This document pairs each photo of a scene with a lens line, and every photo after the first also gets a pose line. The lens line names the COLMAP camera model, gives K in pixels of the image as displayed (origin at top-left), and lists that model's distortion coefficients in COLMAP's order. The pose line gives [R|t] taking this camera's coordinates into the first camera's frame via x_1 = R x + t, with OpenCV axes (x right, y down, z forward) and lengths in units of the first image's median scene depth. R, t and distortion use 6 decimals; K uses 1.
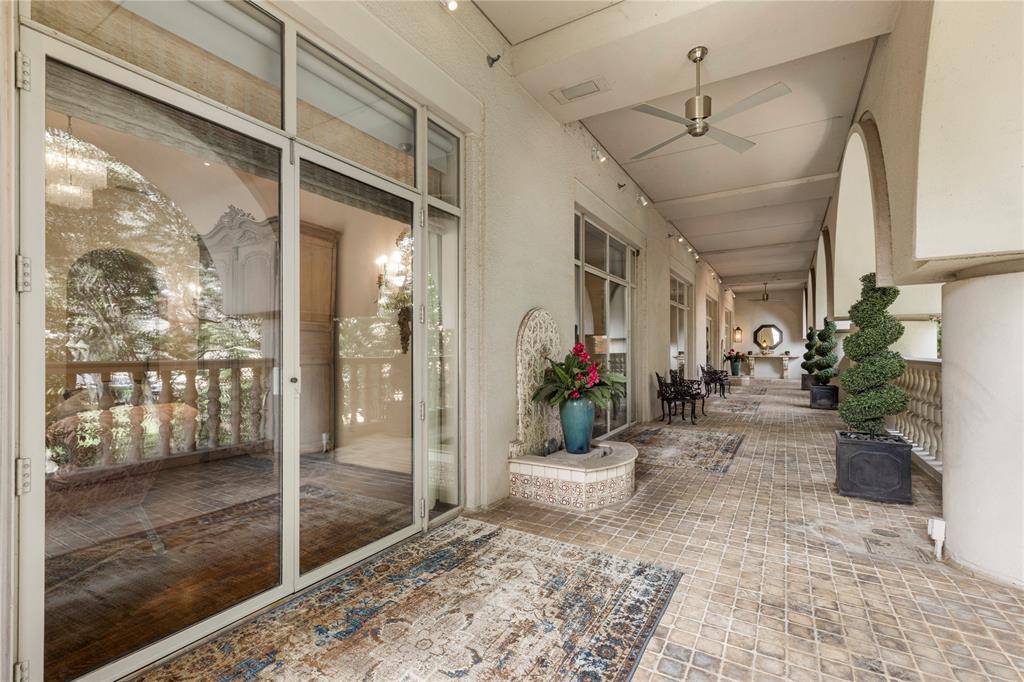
lens RADIAL K [[457.3, 0, 510.2], [0, 457.3, 343.7], [0, 0, 1]] dist [0.003965, 0.000679]
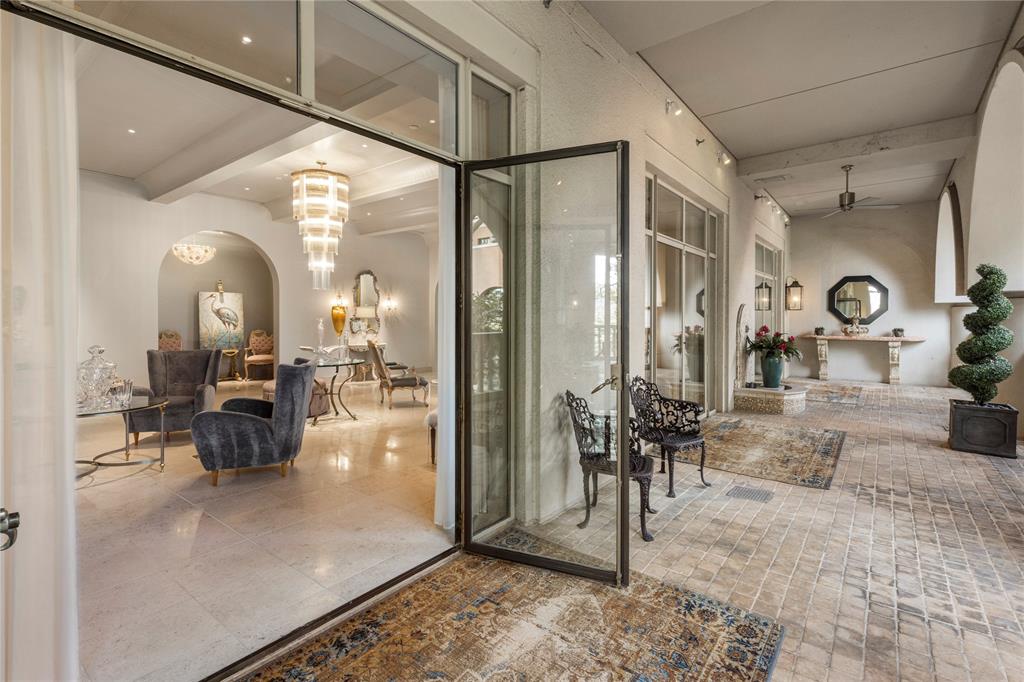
lens RADIAL K [[457.3, 0, 528.5], [0, 457.3, 323.8], [0, 0, 1]] dist [0.003965, 0.000679]
pose [[0.988733, 0.010888, -0.149296, 0.108563], [-0.010511, 0.999939, 0.003311, 0.005323], [0.149323, -0.001705, 0.988787, 0.172528]]
